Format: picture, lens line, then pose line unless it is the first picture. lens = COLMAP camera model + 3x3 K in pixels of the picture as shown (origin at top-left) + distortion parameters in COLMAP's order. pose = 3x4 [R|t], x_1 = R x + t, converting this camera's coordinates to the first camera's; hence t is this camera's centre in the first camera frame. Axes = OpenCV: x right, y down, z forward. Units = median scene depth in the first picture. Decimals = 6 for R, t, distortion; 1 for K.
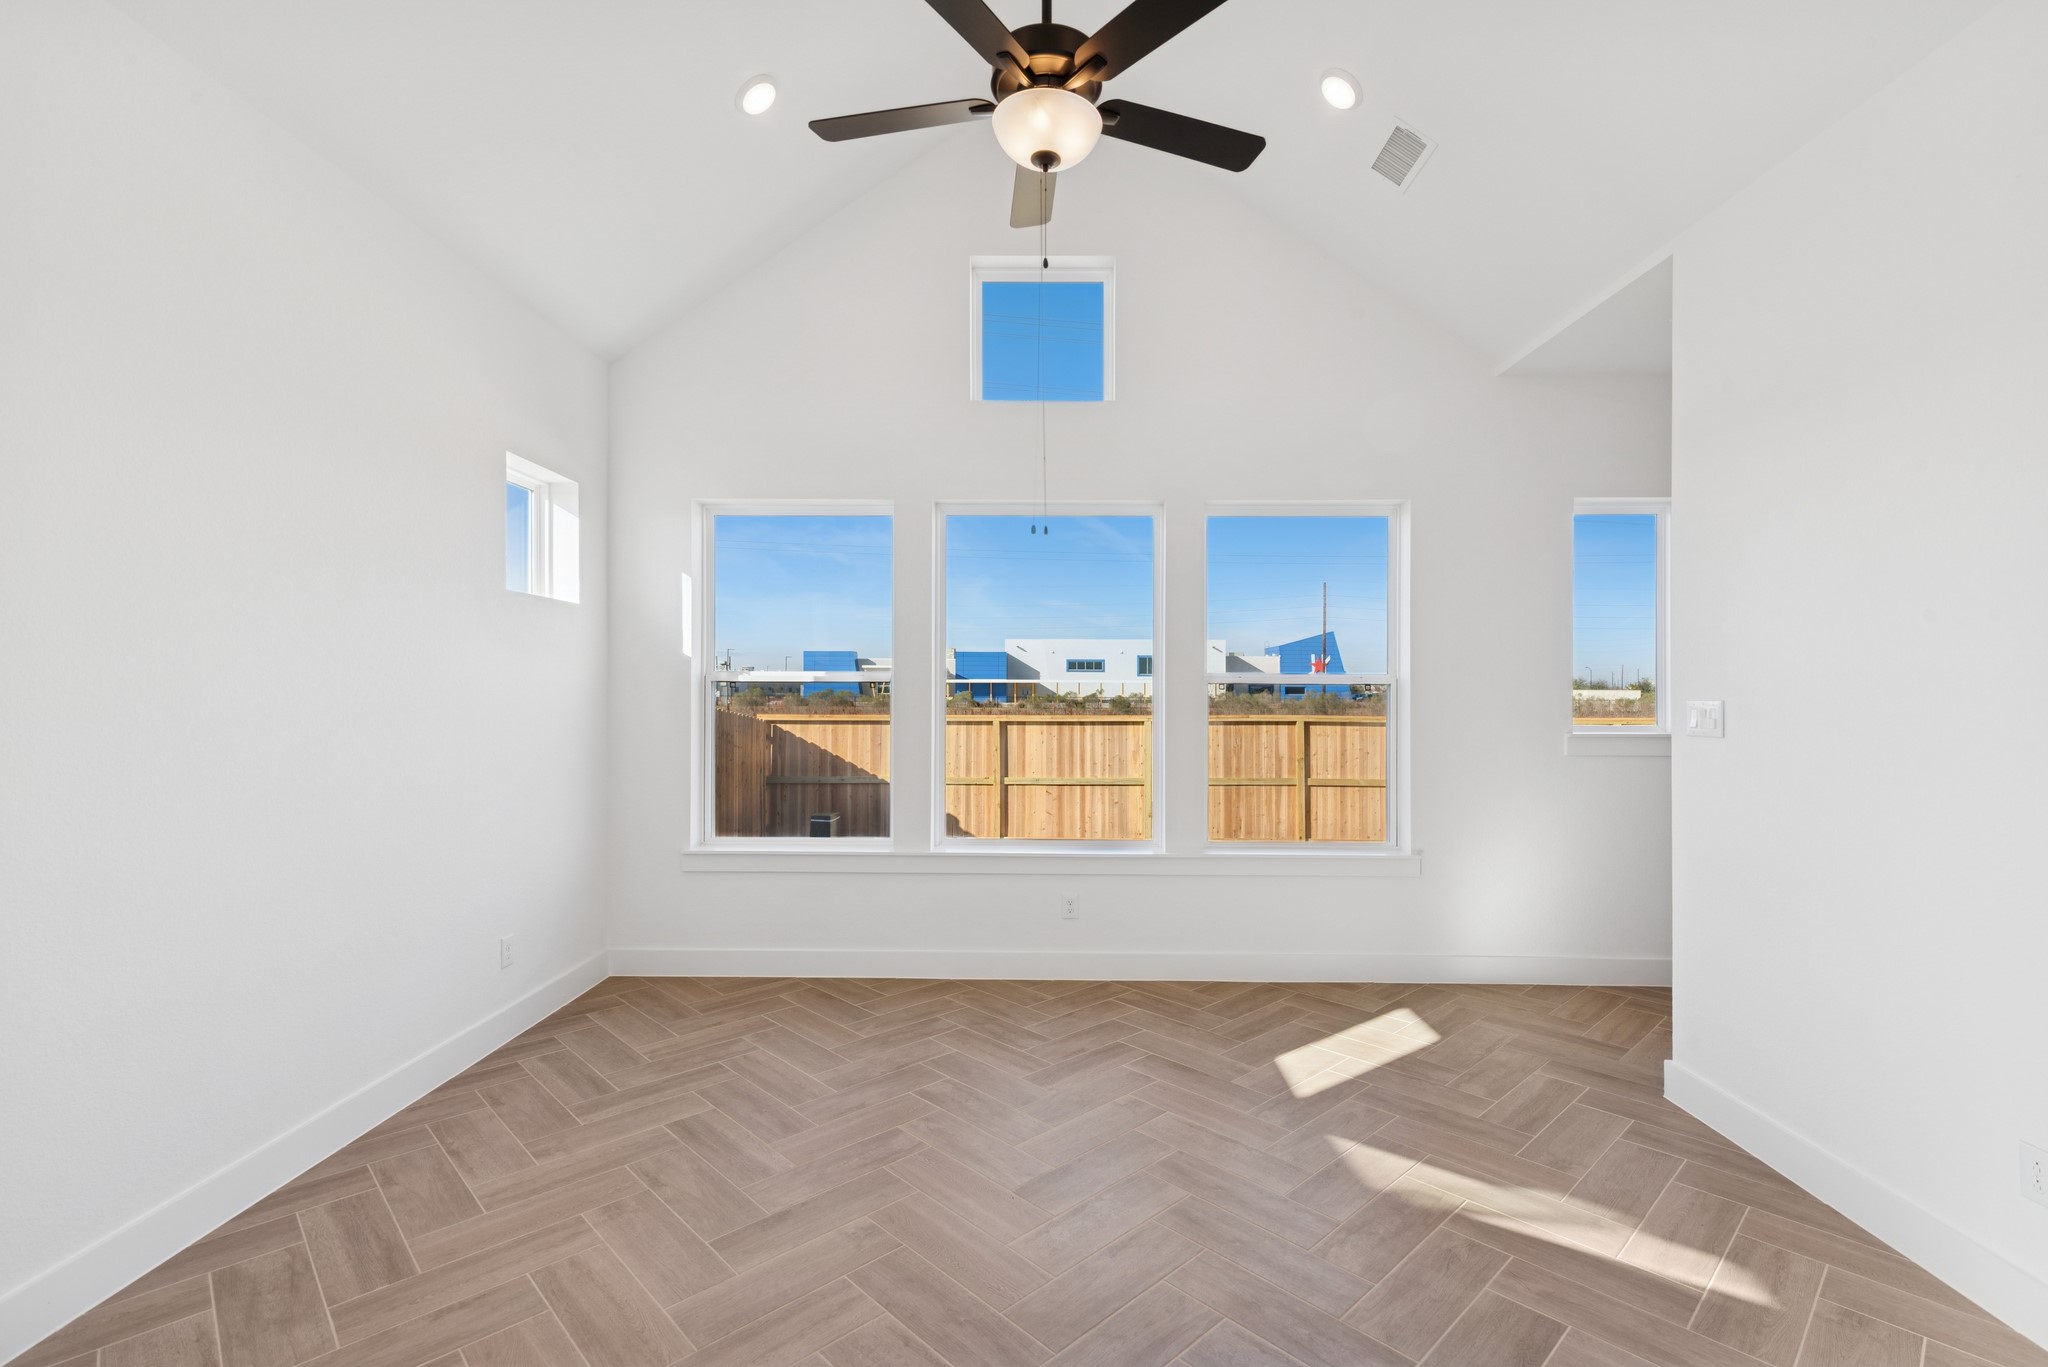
lens RADIAL K [[924.3, 0, 1029.8], [0, 924.3, 695.1], [0, 0, 1]] dist [0.016709, -0.000801]
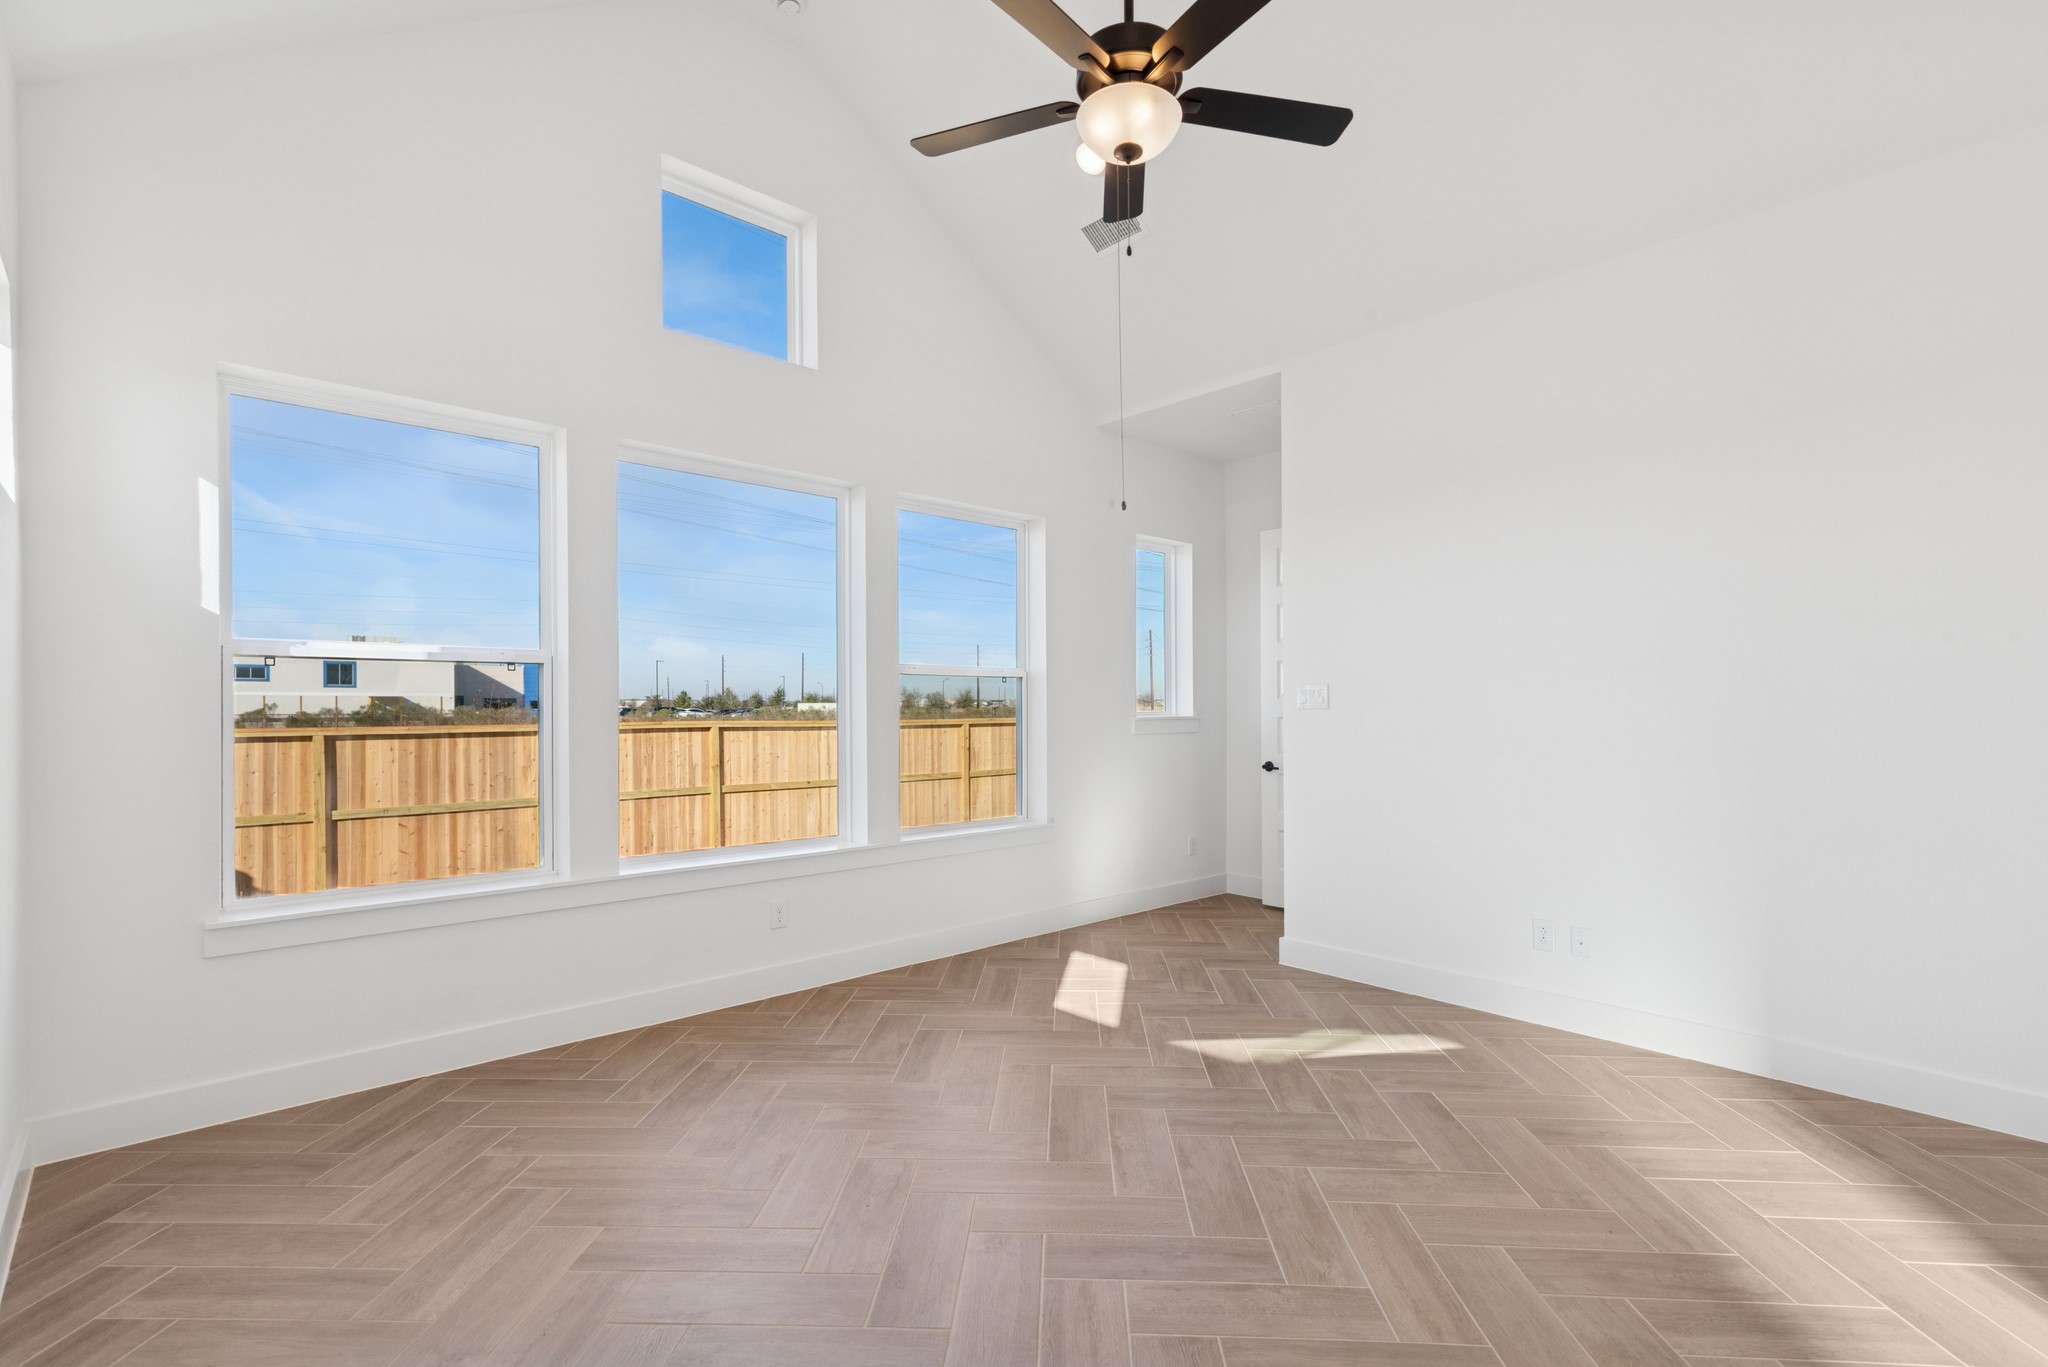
lens RADIAL K [[944.0, 0, 1023.3], [0, 944.0, 712.6], [0, 0, 1]] dist [0.016117, -0.000671]
pose [[0.725489, -0.009325, 0.688170, -0.154596], [0.007167, 0.999956, 0.005994, 0.009403], [-0.688196, 0.000583, 0.725525, 0.058049]]
